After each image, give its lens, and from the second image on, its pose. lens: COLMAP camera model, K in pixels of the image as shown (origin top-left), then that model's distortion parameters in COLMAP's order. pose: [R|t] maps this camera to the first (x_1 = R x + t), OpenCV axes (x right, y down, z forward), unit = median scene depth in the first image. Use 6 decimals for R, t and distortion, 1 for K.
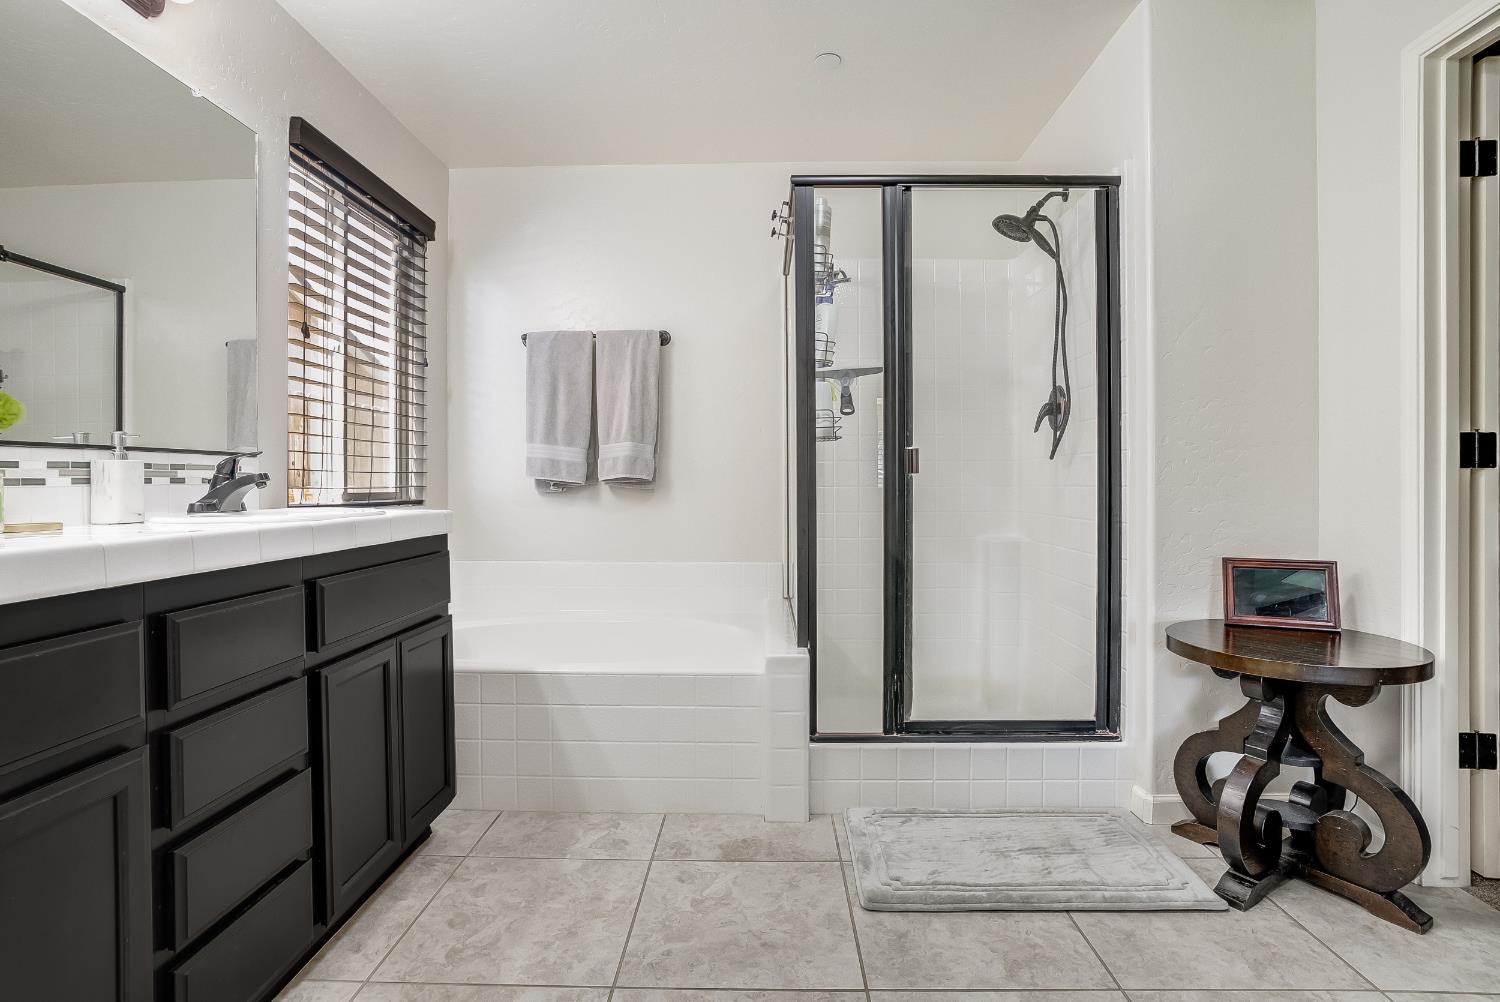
lens RADIAL K [[739.5, 0, 741.1], [0, 739.5, 487.4], [0, 0, 1]] dist [-0.059766, 0.023070]
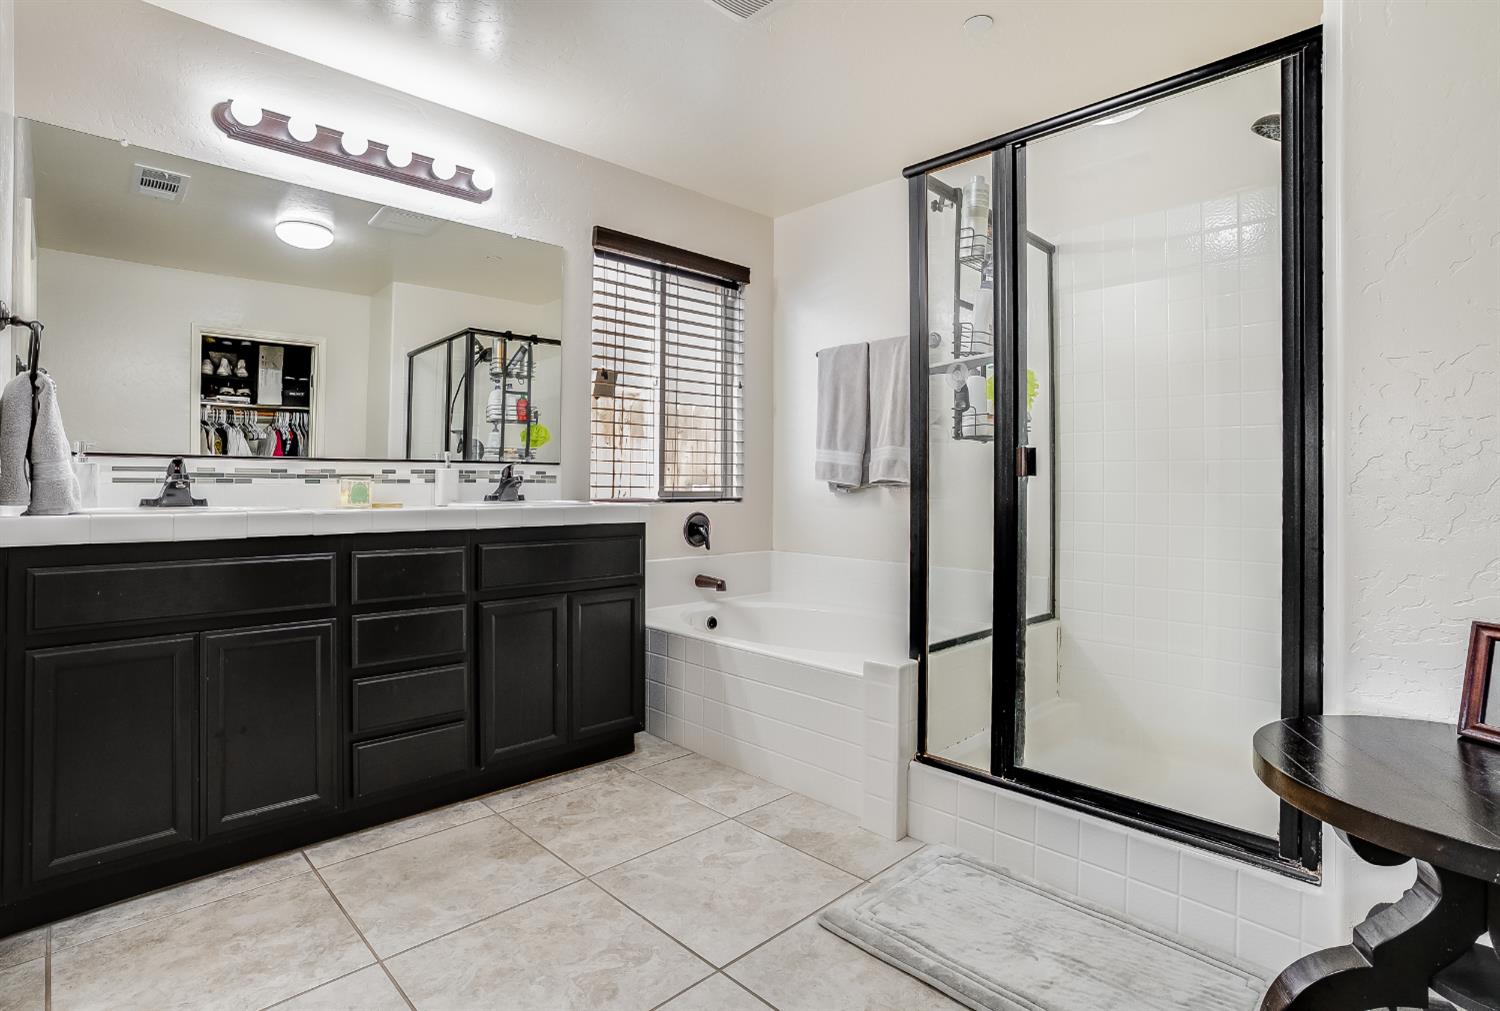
lens RADIAL K [[739.5, 0, 735.6], [0, 739.5, 474.4], [0, 0, 1]] dist [-0.059766, 0.023070]
pose [[0.712324, -0.003046, -0.701845, 0.633907], [-0.011885, 0.999795, -0.016402, -0.002816], [0.701751, 0.020025, 0.712141, 0.175861]]
